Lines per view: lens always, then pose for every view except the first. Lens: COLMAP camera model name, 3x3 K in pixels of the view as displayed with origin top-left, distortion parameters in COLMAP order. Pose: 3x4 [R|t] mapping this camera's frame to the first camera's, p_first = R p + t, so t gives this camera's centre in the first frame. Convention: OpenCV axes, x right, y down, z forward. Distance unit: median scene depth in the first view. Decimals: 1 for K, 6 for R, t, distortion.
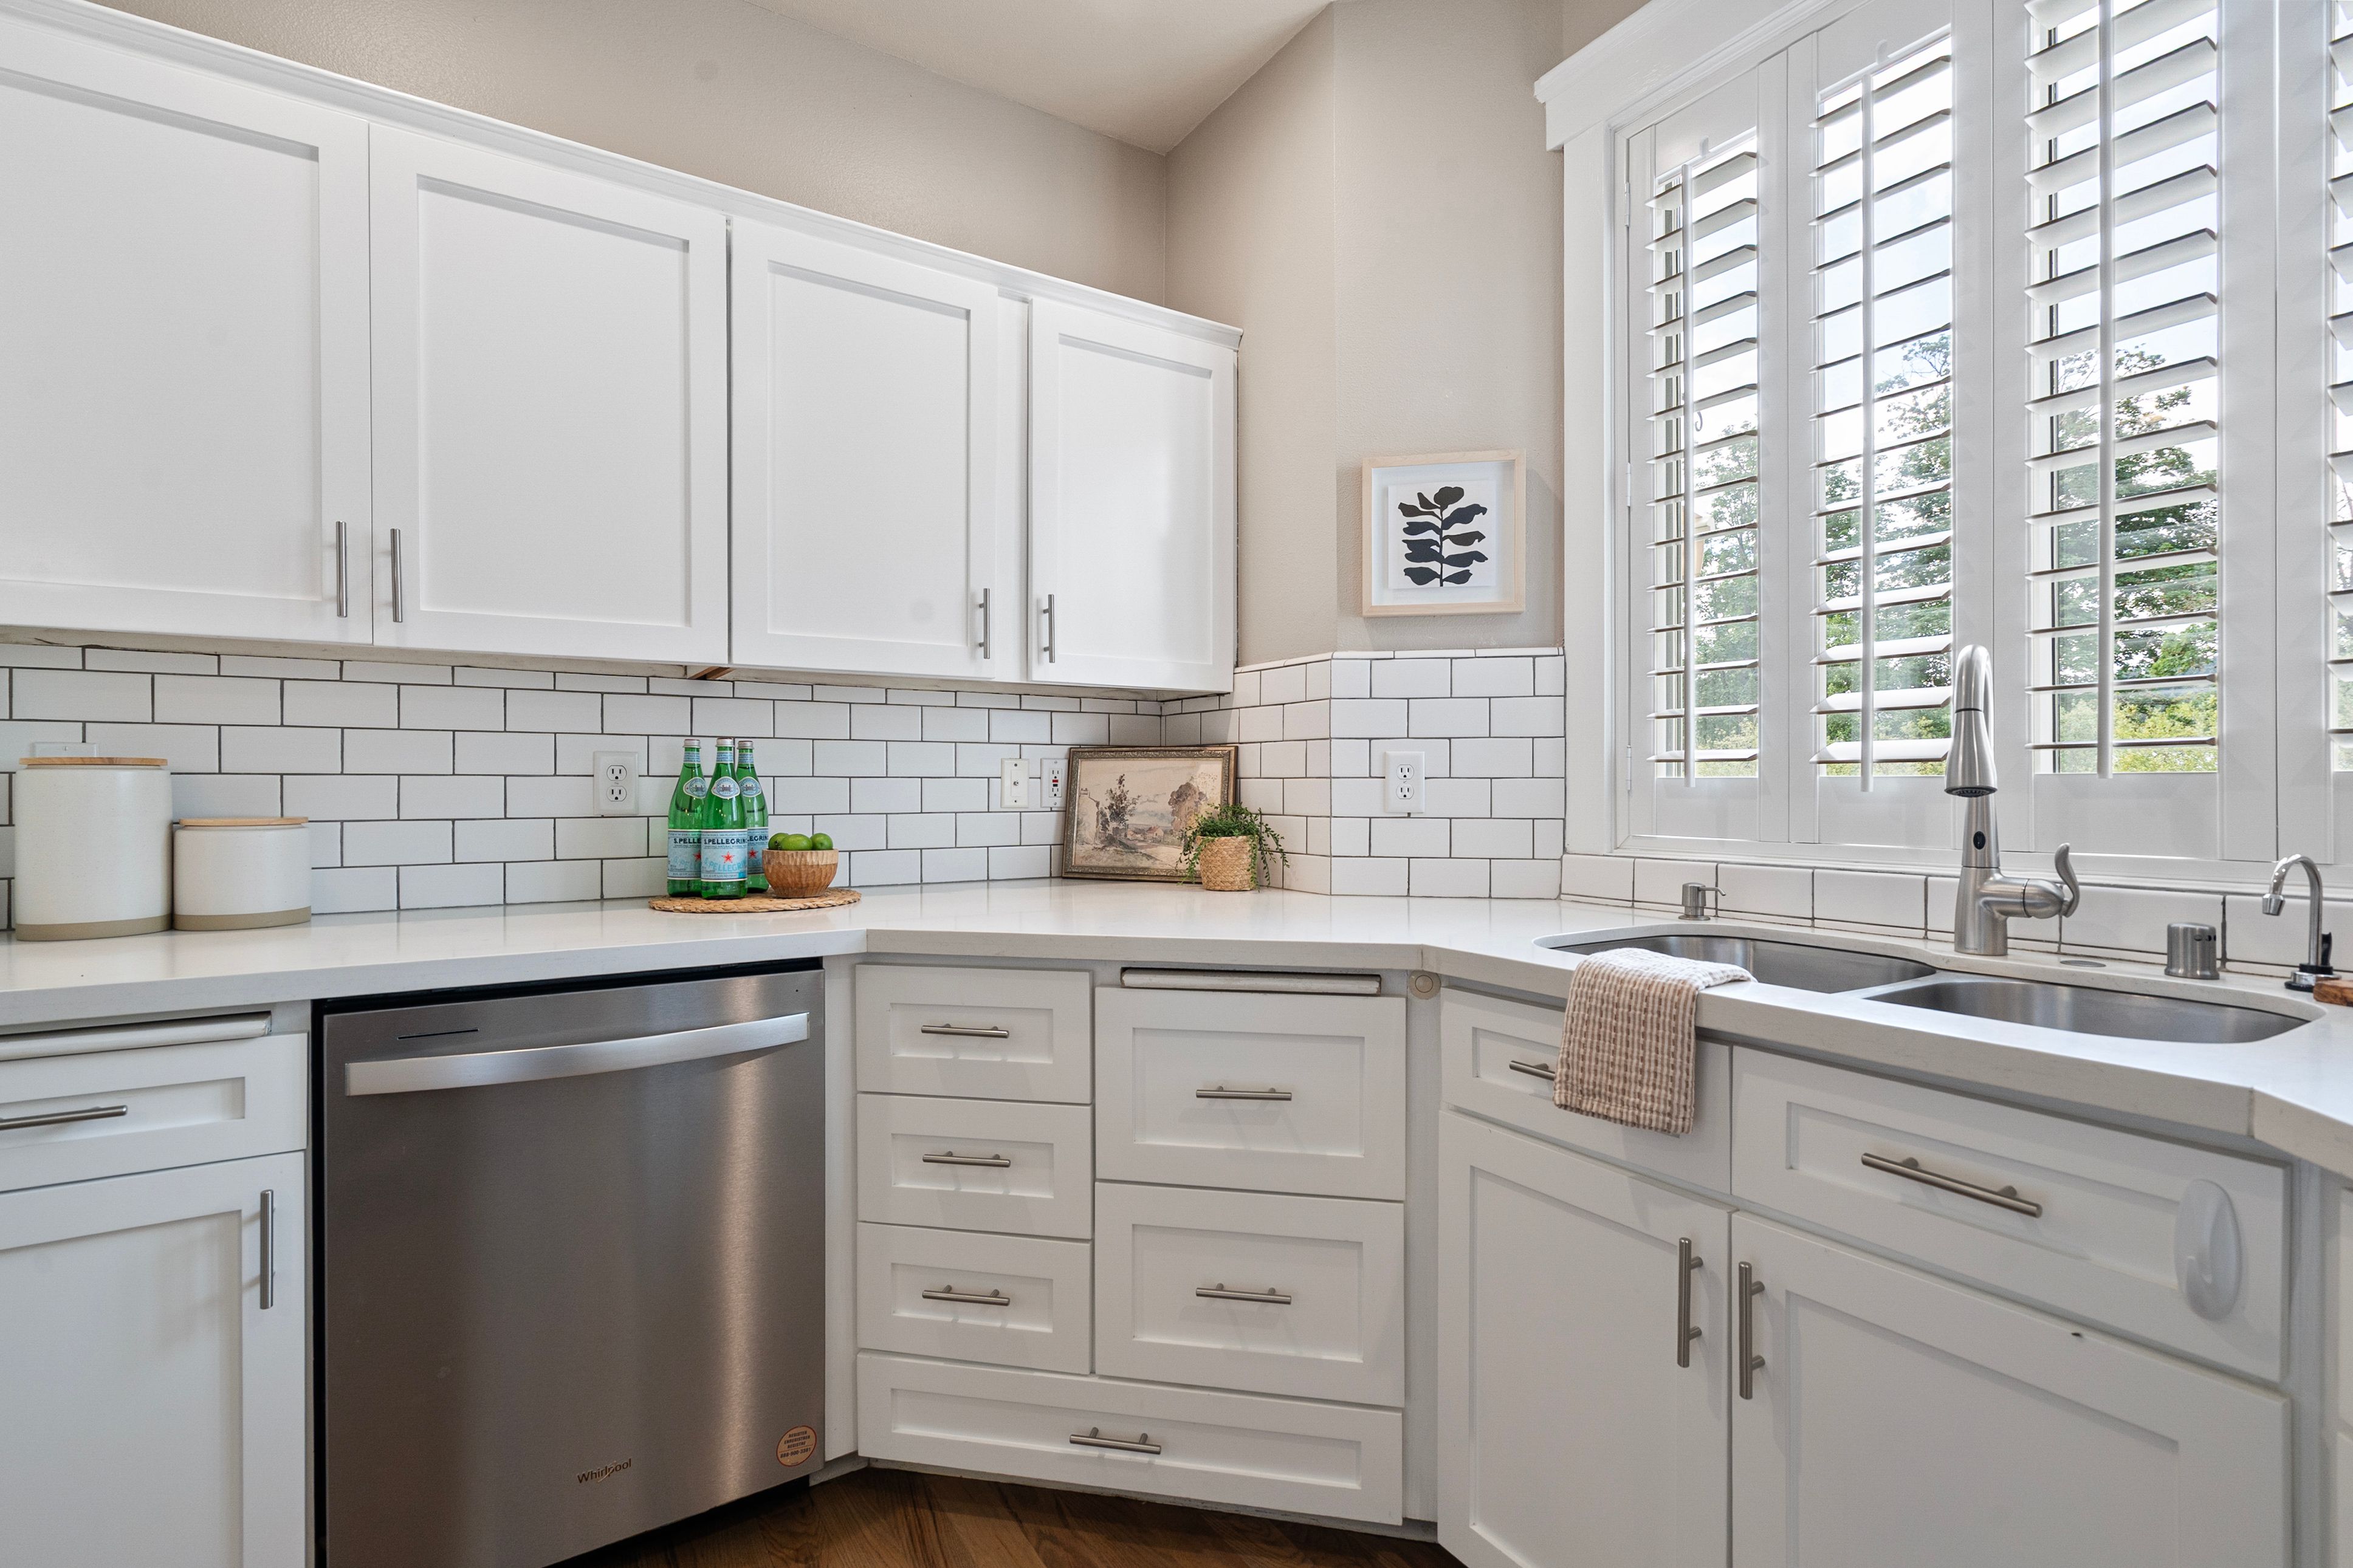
lens RADIAL K [[1064.7, 0, 1176.5], [0, 1064.7, 784.0], [0, 0, 1]] dist [-0.003526, 0.000448]
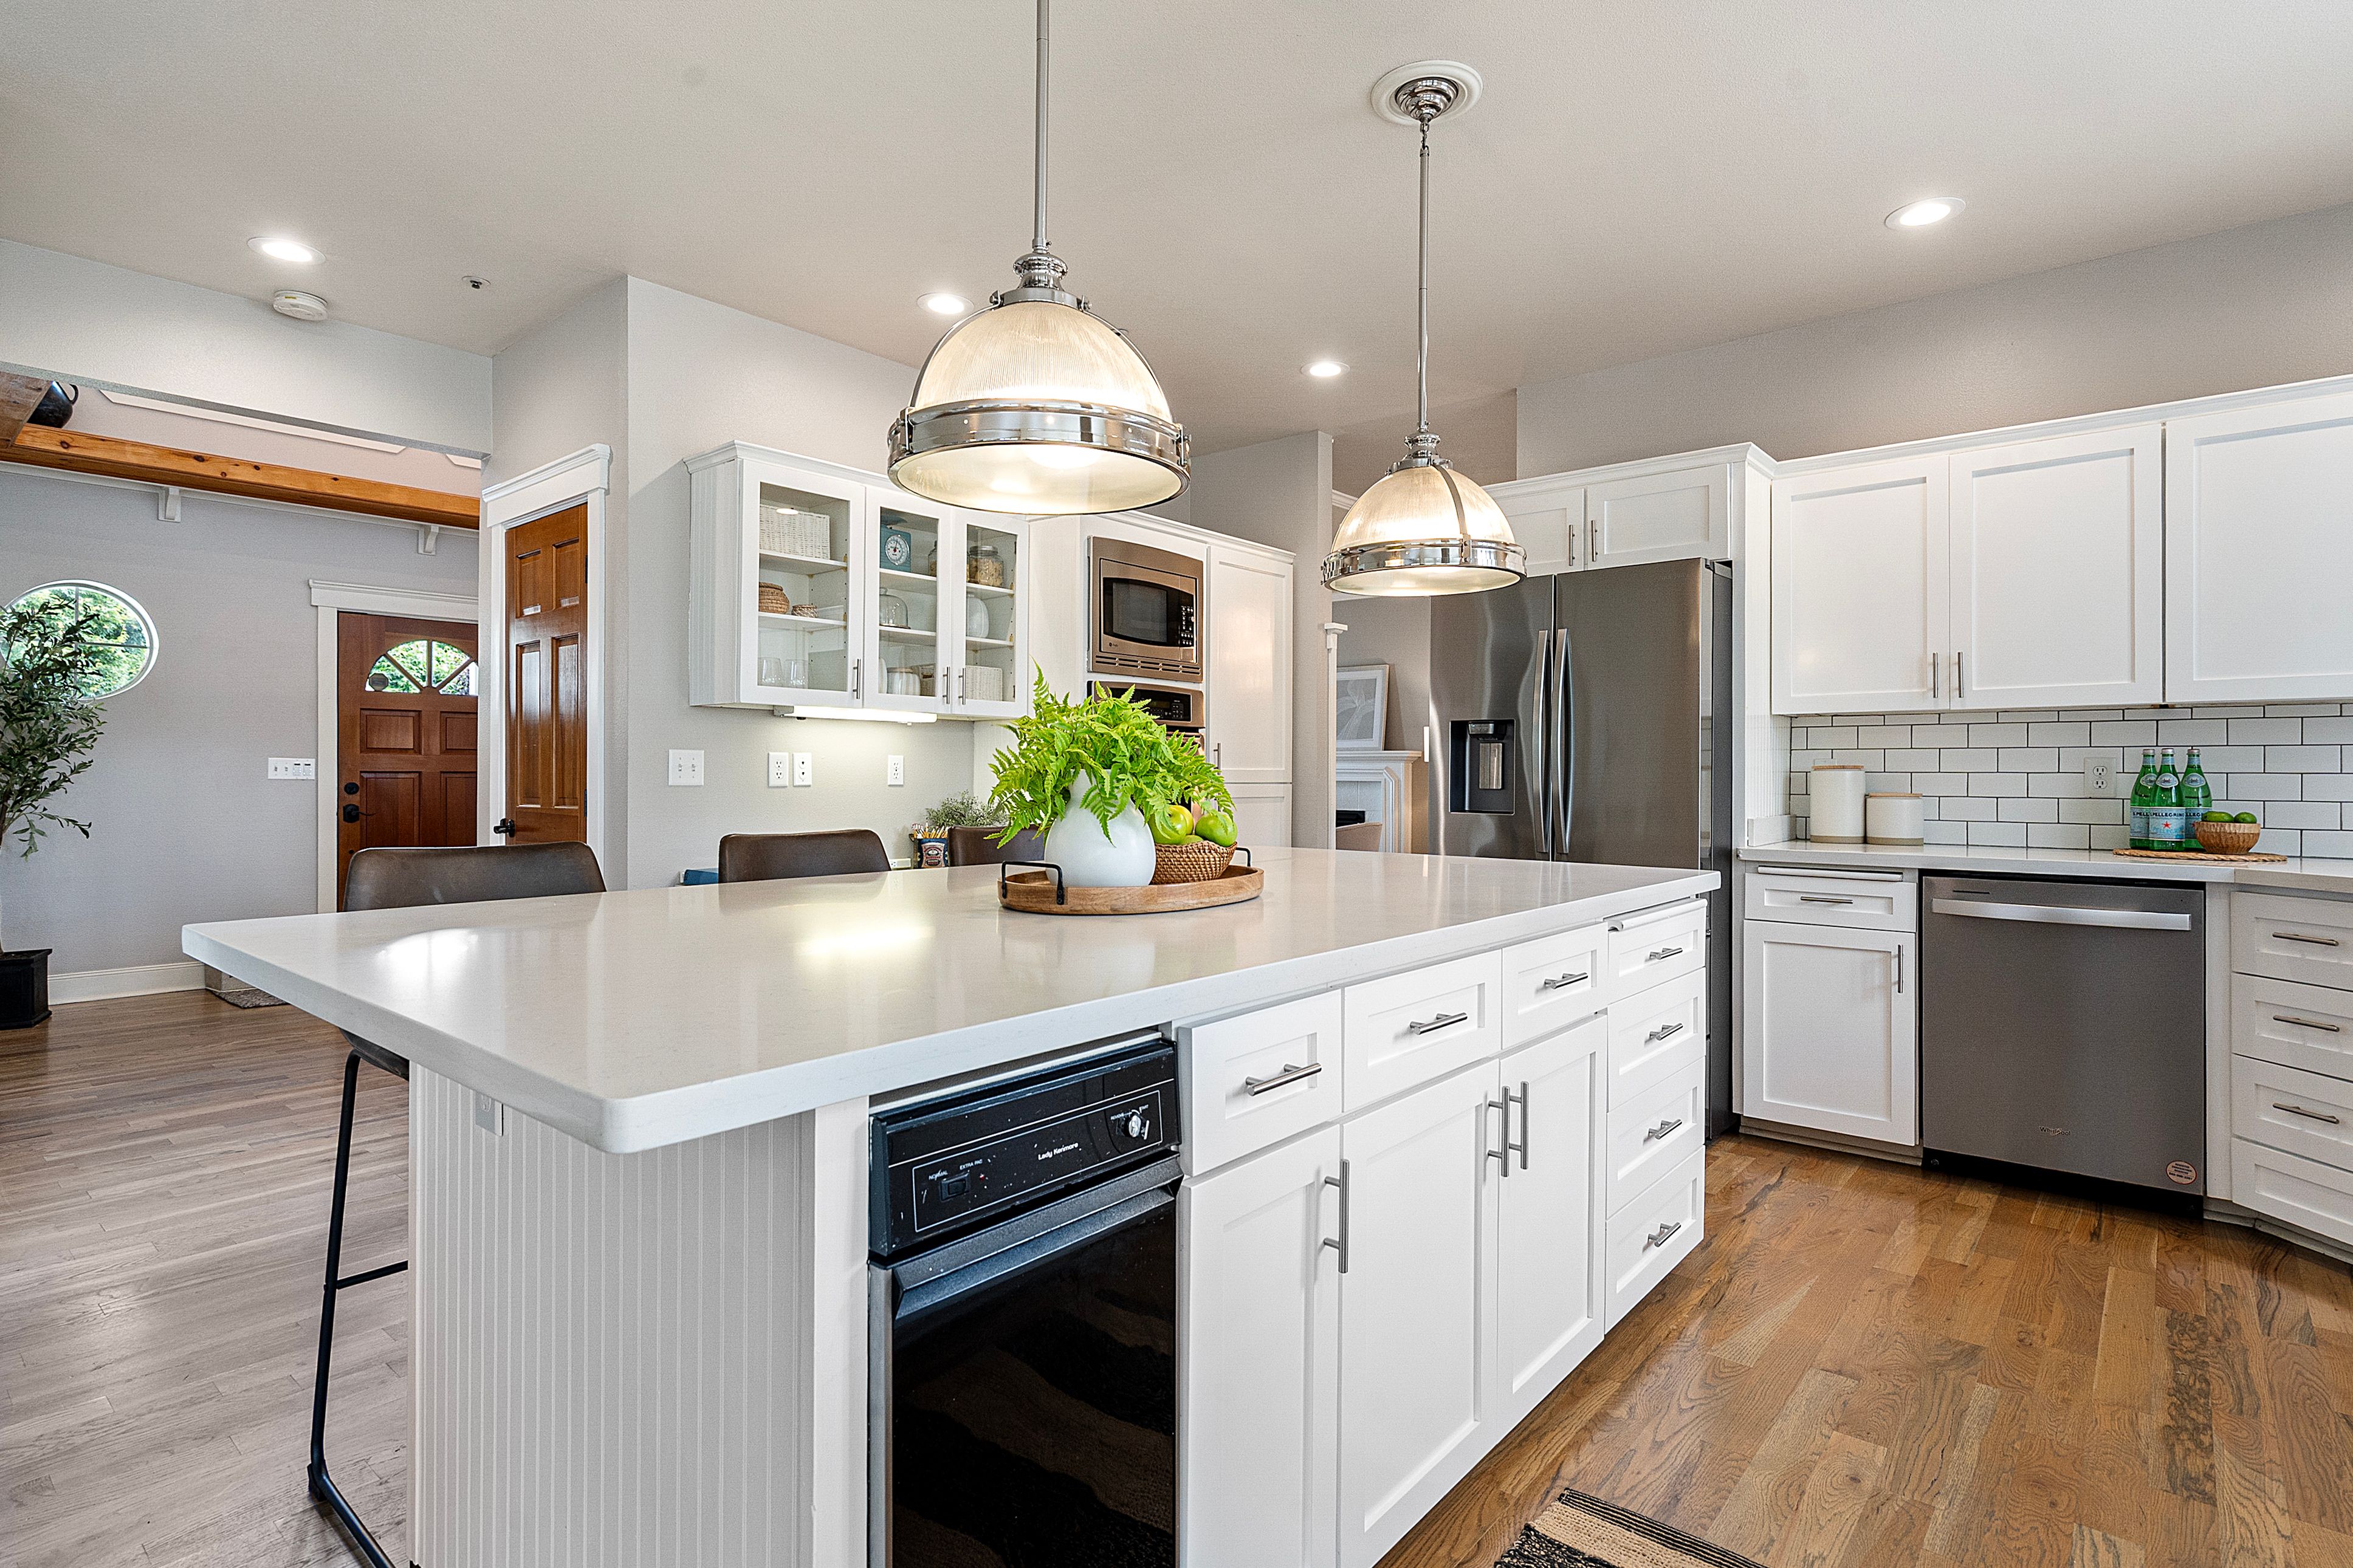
lens RADIAL K [[1184.3, 0, 1171.5], [0, 1184.3, 778.6], [0, 0, 1]] dist [-0.000744, -0.000219]
pose [[0.293003, 0.001810, -0.956110, 0.774311], [-0.005790, 0.999983, 0.000119, 0.008958], [0.956094, 0.005501, 0.293009, -0.865753]]
